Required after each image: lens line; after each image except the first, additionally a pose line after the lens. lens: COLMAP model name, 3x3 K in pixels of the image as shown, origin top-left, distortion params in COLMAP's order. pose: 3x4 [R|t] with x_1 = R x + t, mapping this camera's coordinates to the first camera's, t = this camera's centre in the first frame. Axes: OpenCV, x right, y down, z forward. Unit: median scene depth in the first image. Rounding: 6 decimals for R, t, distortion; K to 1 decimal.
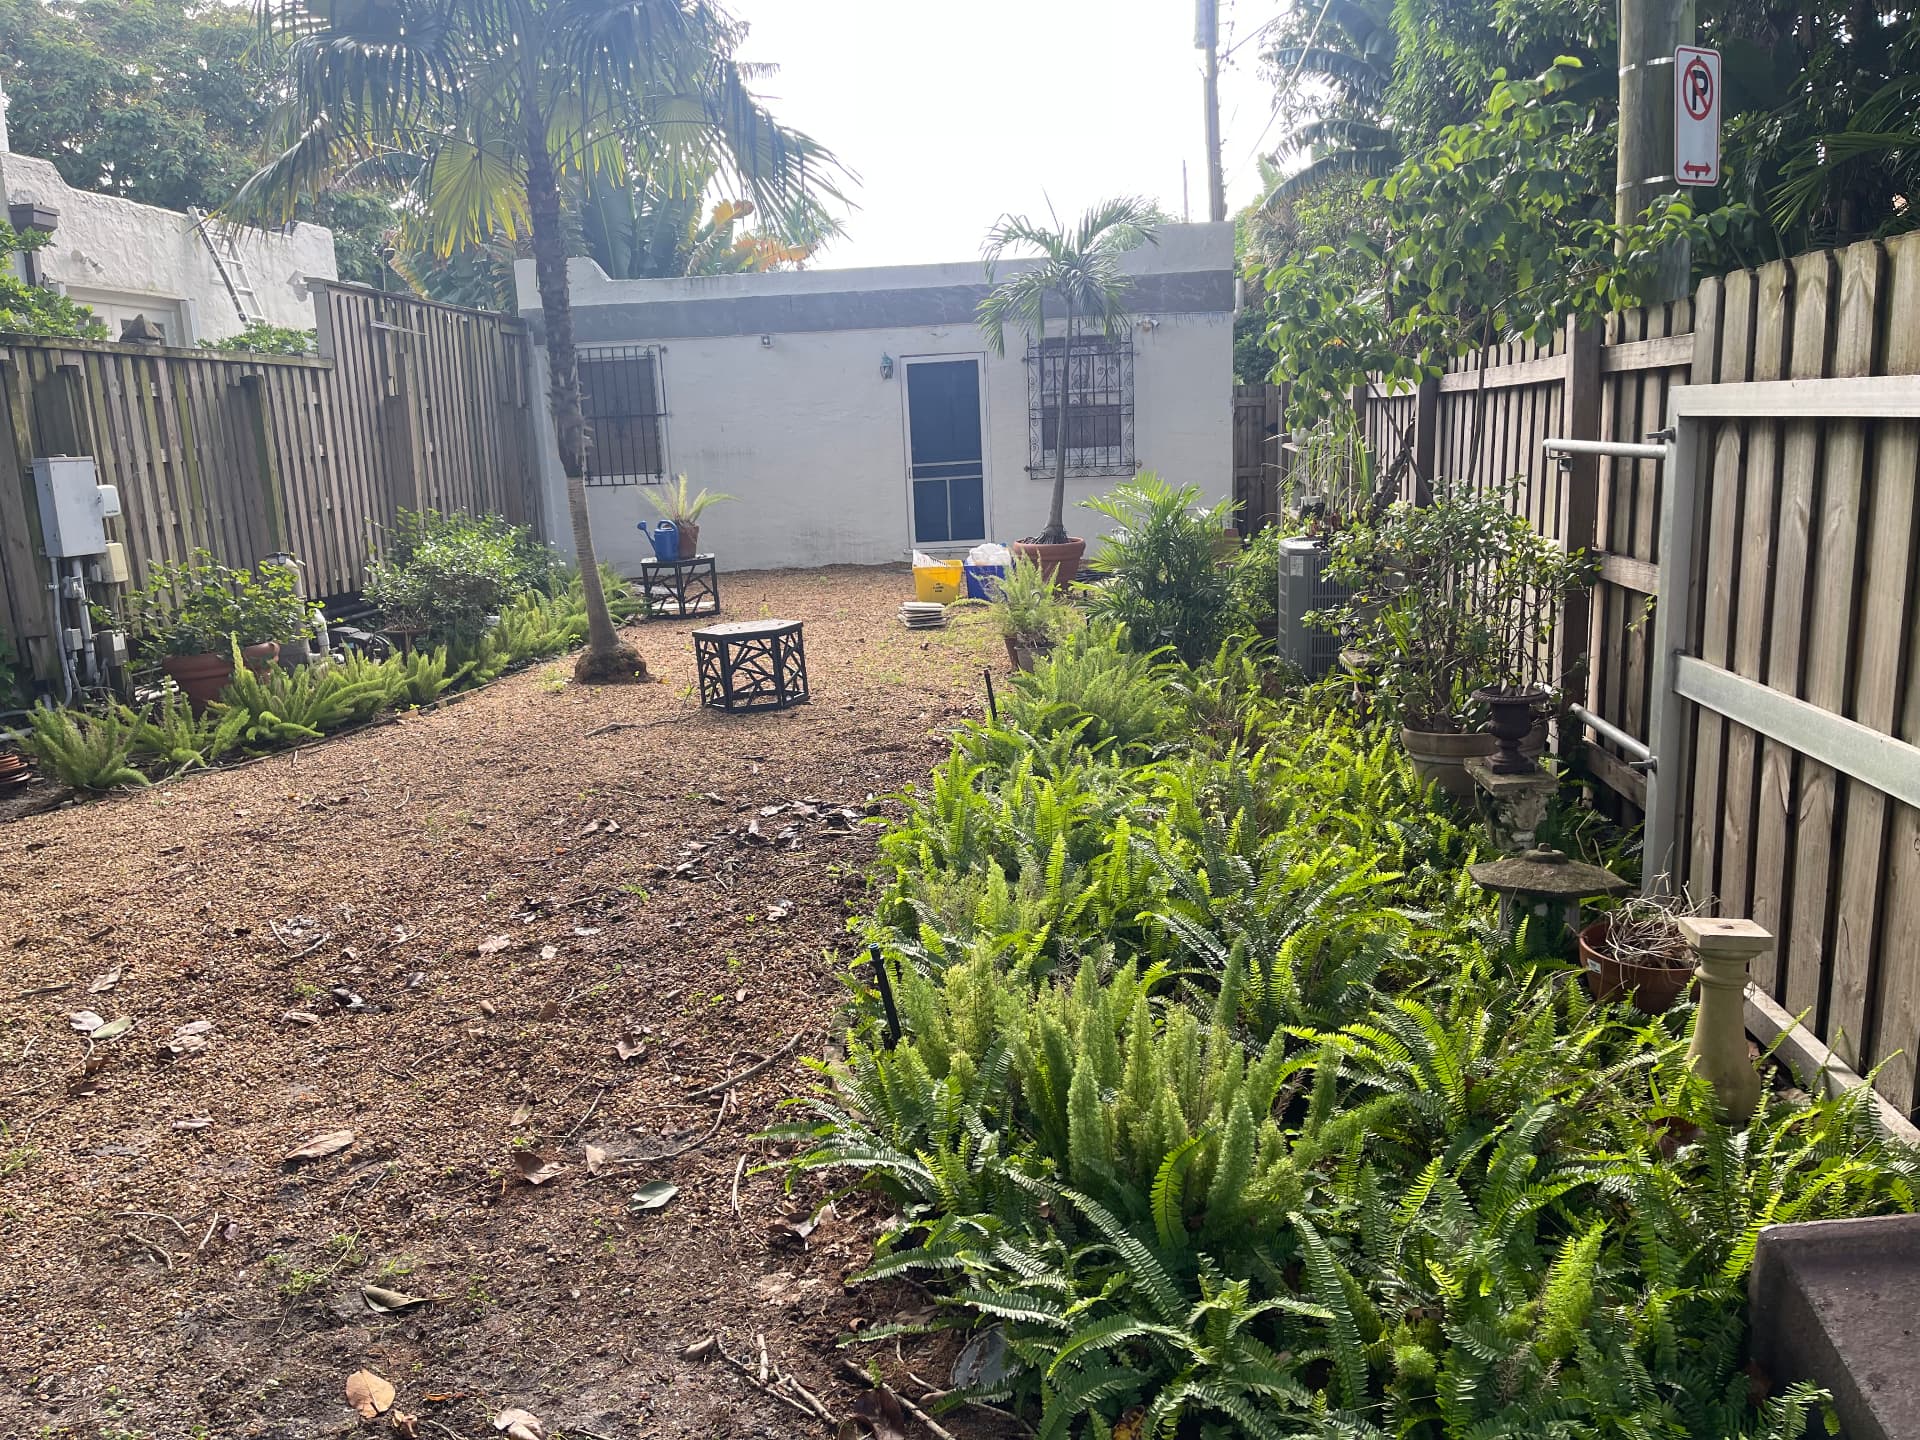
lens RADIAL K [[1438.8, 0, 961.0], [0, 1438.8, 716.7], [0, 0, 1]] dist [0.000163, -0.010925]
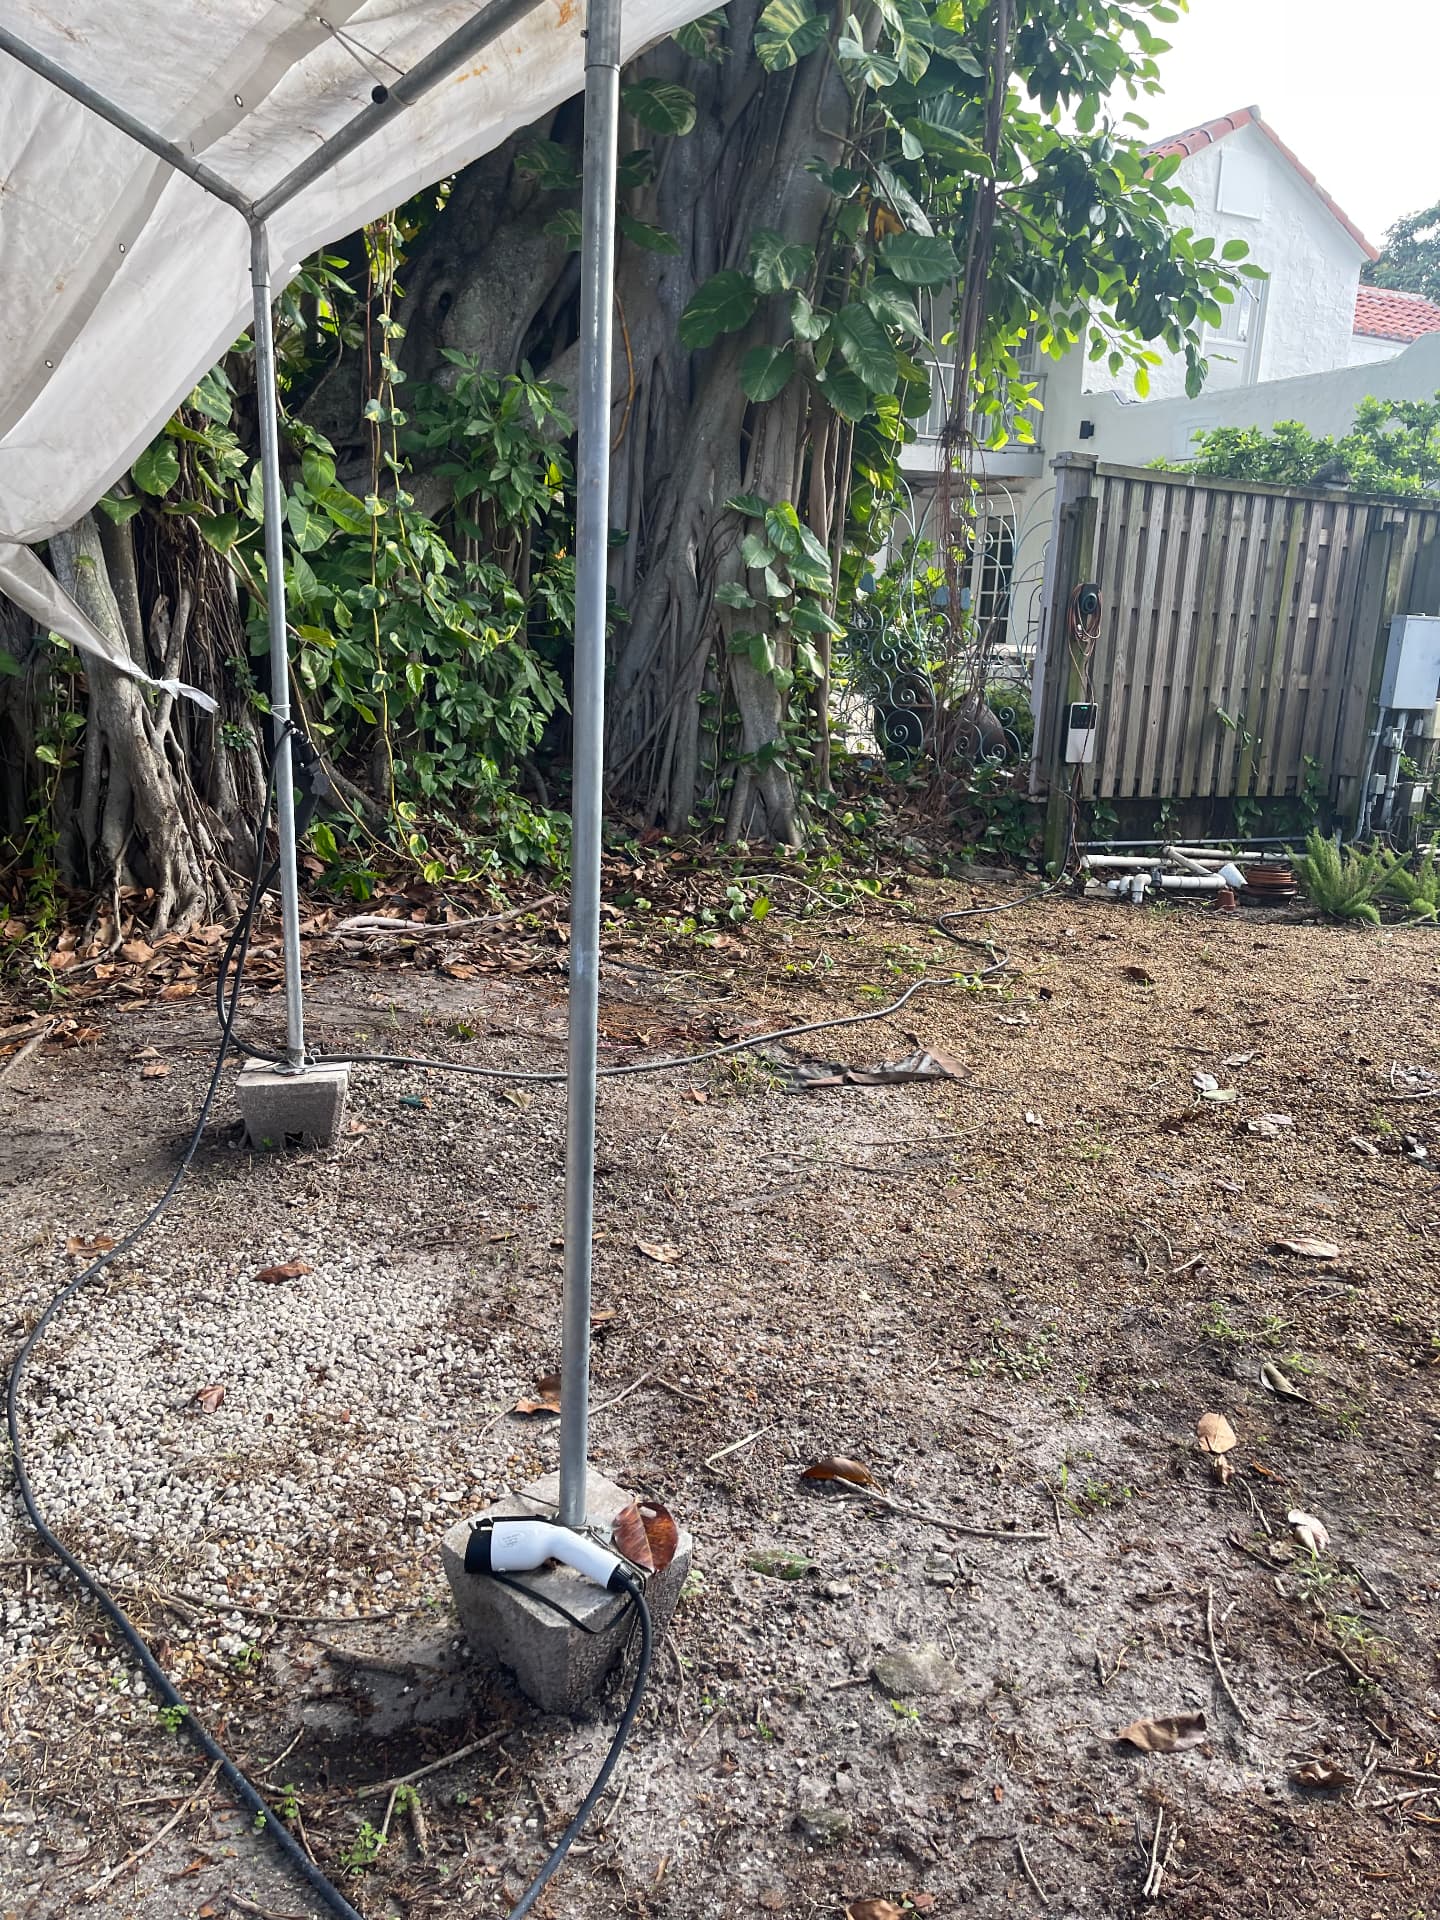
lens RADIAL K [[1438.8, 0, 719.7], [0, 1438.8, 962.7], [0, 0, 1]] dist [0.000163, -0.010925]
pose [[0.505207, 0.267797, -0.820397, 0.133672], [-0.229102, 0.958143, 0.171678, 0.006451], [0.832033, 0.101221, 0.545413, 0.012539]]
